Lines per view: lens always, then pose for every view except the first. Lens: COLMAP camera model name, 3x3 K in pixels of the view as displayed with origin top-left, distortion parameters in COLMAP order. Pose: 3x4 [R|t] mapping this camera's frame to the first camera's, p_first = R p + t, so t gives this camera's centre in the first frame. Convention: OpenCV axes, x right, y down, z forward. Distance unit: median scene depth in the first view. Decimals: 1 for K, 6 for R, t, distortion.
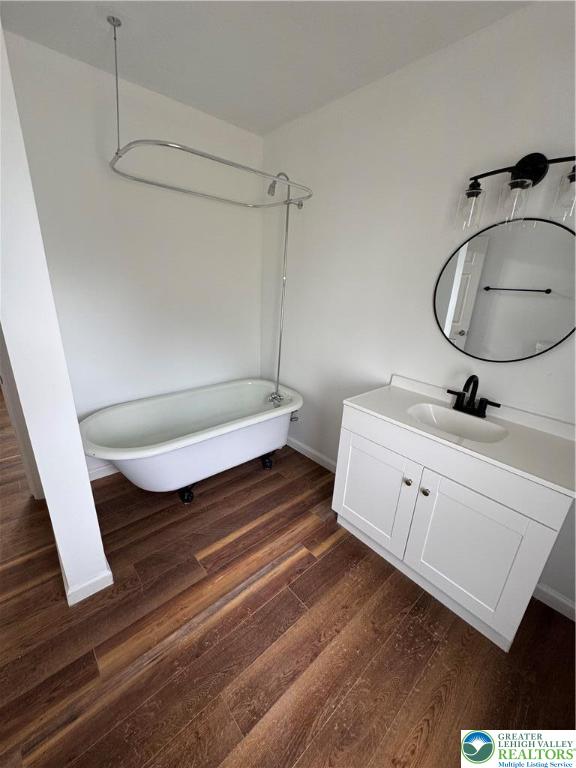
lens RADIAL K [[307.5, 0, 286.7], [0, 307.5, 384.4], [0, 0, 1]] dist [-0.001306, -0.000077]
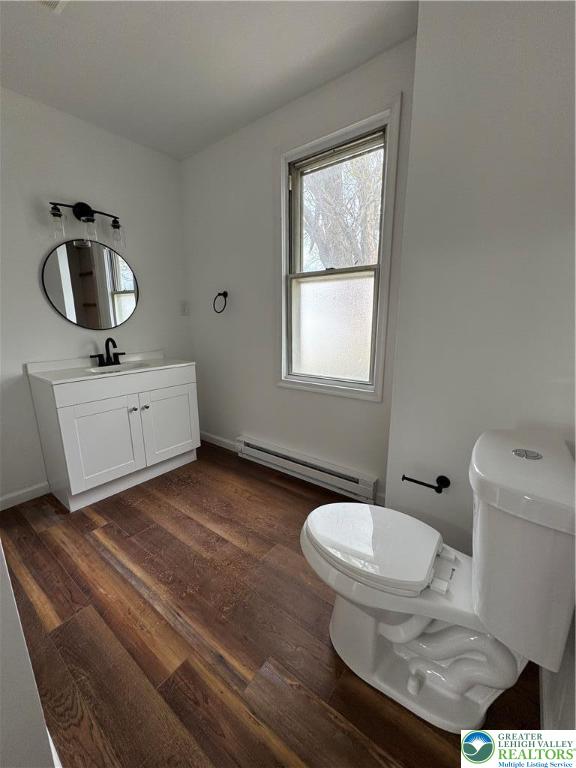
lens RADIAL K [[307.5, 0, 286.7], [0, 307.5, 384.4], [0, 0, 1]] dist [-0.001306, -0.000077]
pose [[-0.186079, -0.254461, 0.949012, -1.144990], [0.320020, 0.897516, 0.303402, -0.004332], [-0.928957, 0.360160, -0.085577, 0.412104]]
